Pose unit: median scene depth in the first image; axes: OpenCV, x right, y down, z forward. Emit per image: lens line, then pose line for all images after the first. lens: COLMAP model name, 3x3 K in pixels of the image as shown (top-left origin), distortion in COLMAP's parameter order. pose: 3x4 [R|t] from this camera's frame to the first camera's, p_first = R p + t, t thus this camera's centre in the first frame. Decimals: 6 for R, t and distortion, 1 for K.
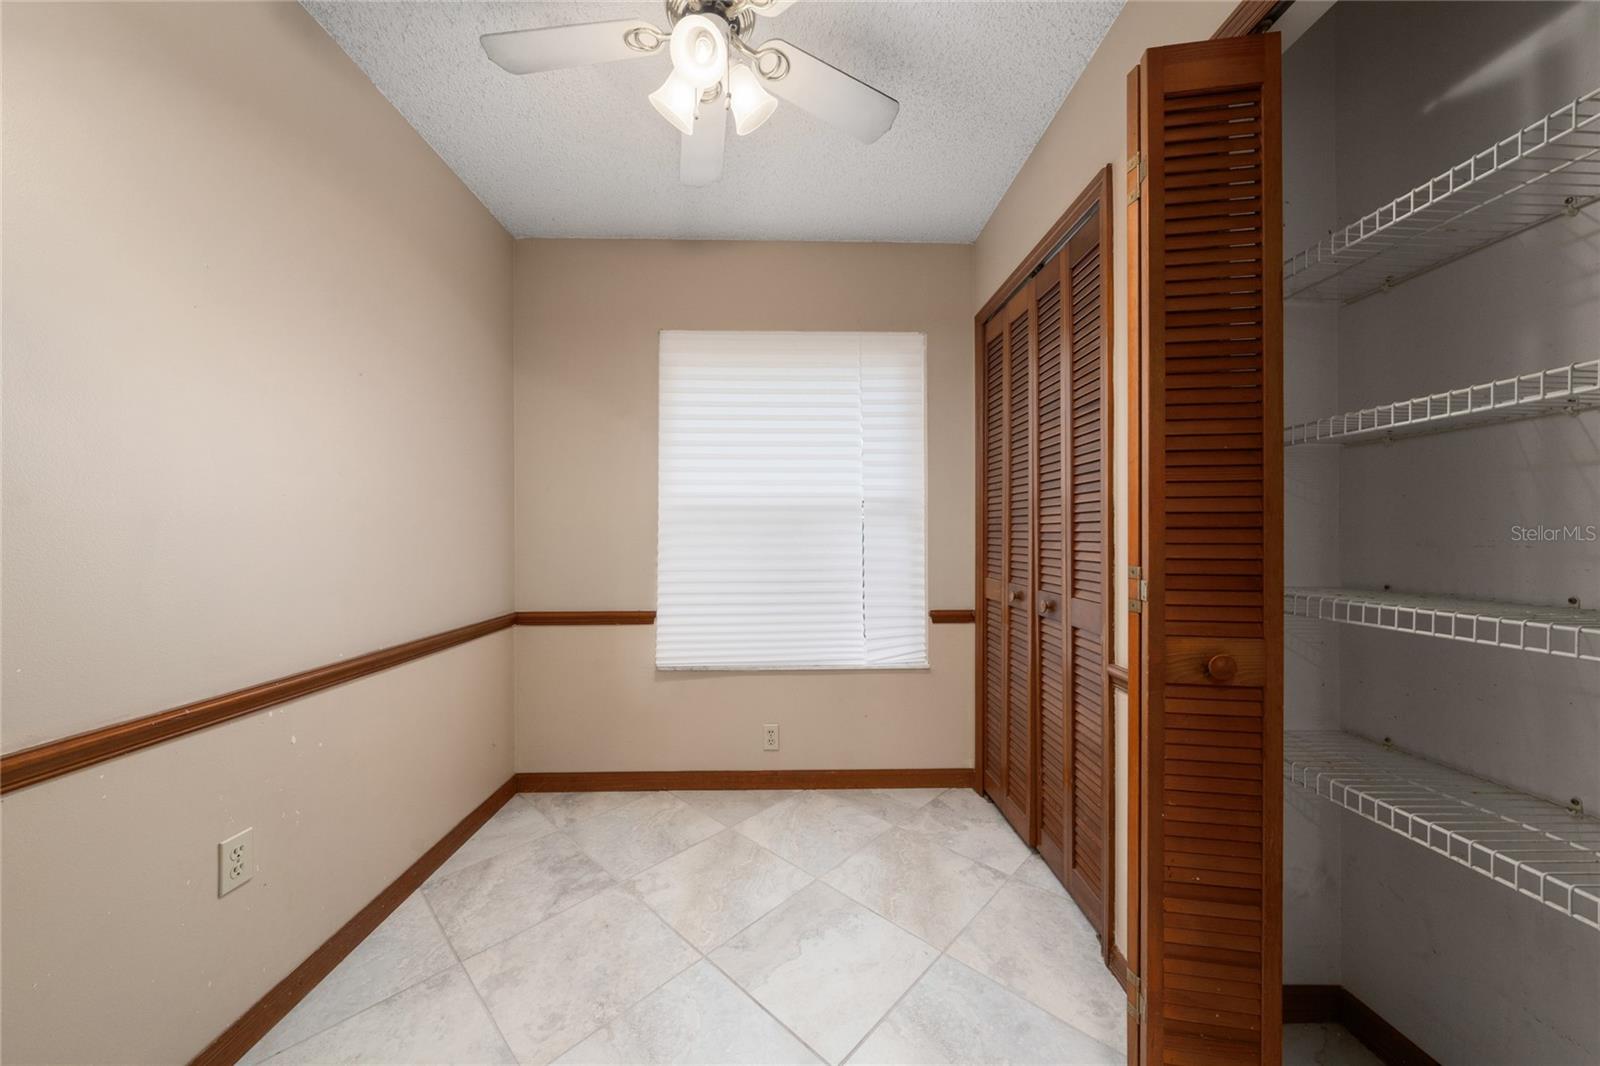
lens RADIAL K [[559.2, 0, 800.0], [0, 559.2, 533.0], [0, 0, 1]] dist [-0.001451, -0.000127]
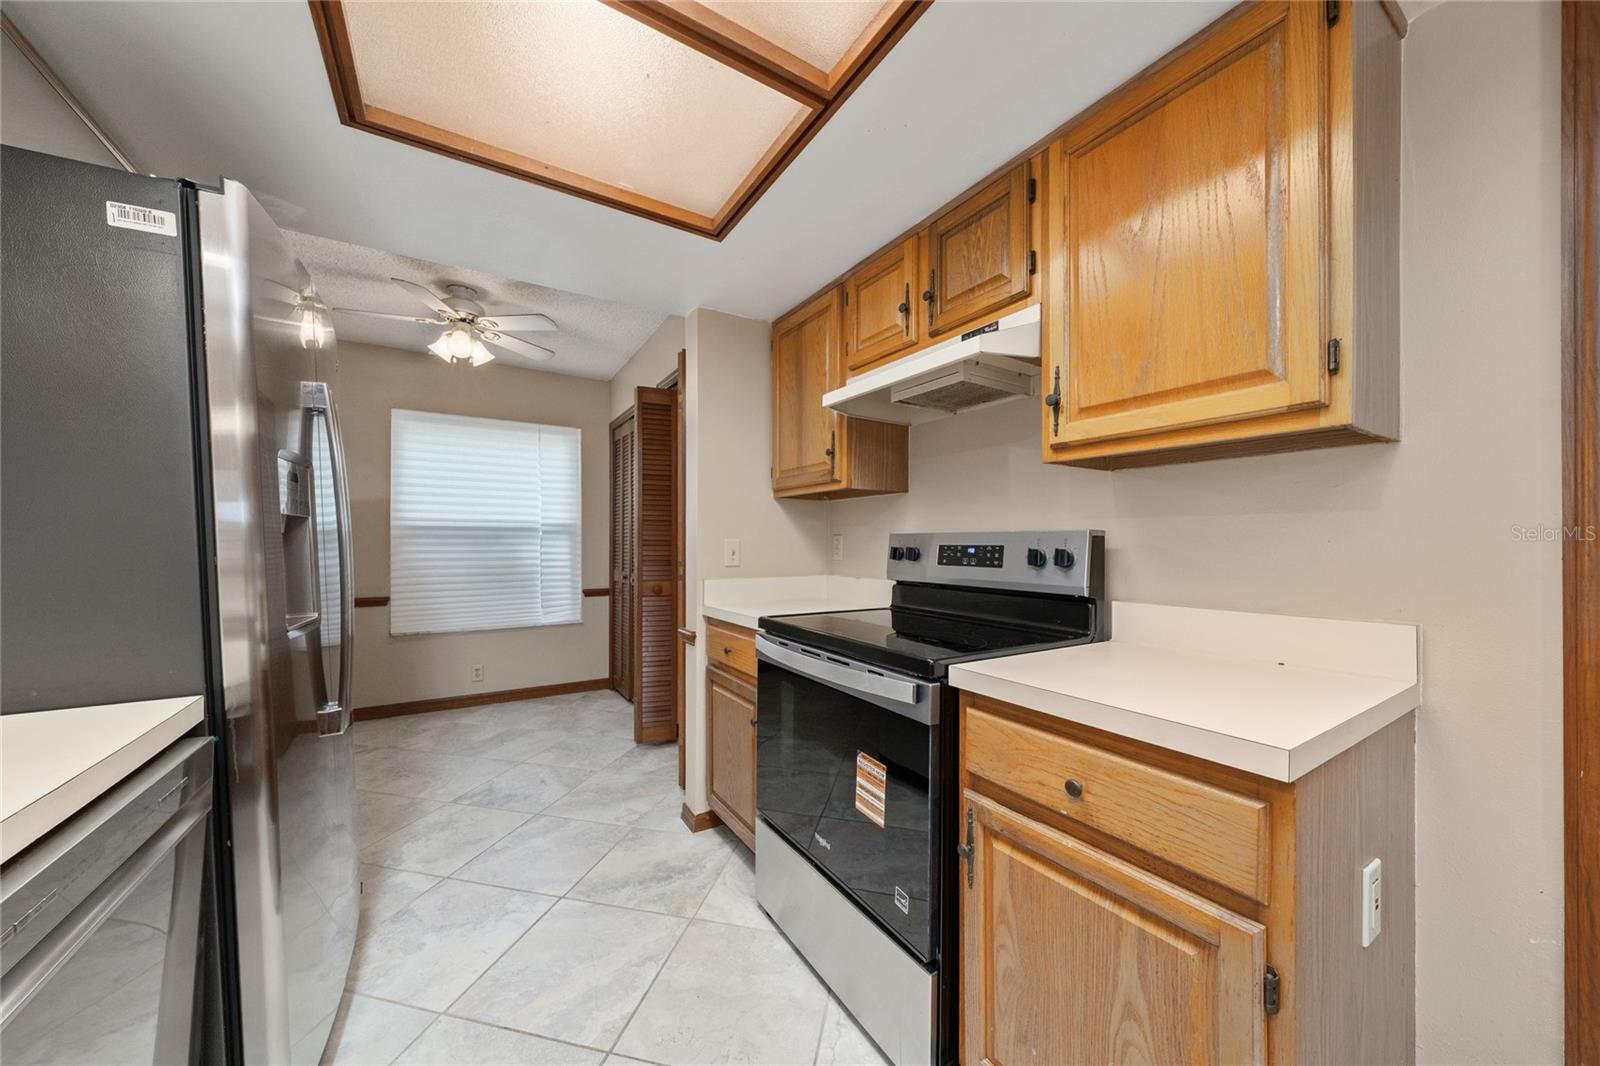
lens RADIAL K [[545.7, 0, 808.2], [0, 545.7, 544.7], [0, 0, 1]] dist [-0.031090, 0.000108]
pose [[0.855629, 0.002074, 0.517585, -0.042255], [-0.003937, 0.999989, 0.002503, -0.007812], [-0.517574, -0.004179, 0.855628, -0.842793]]
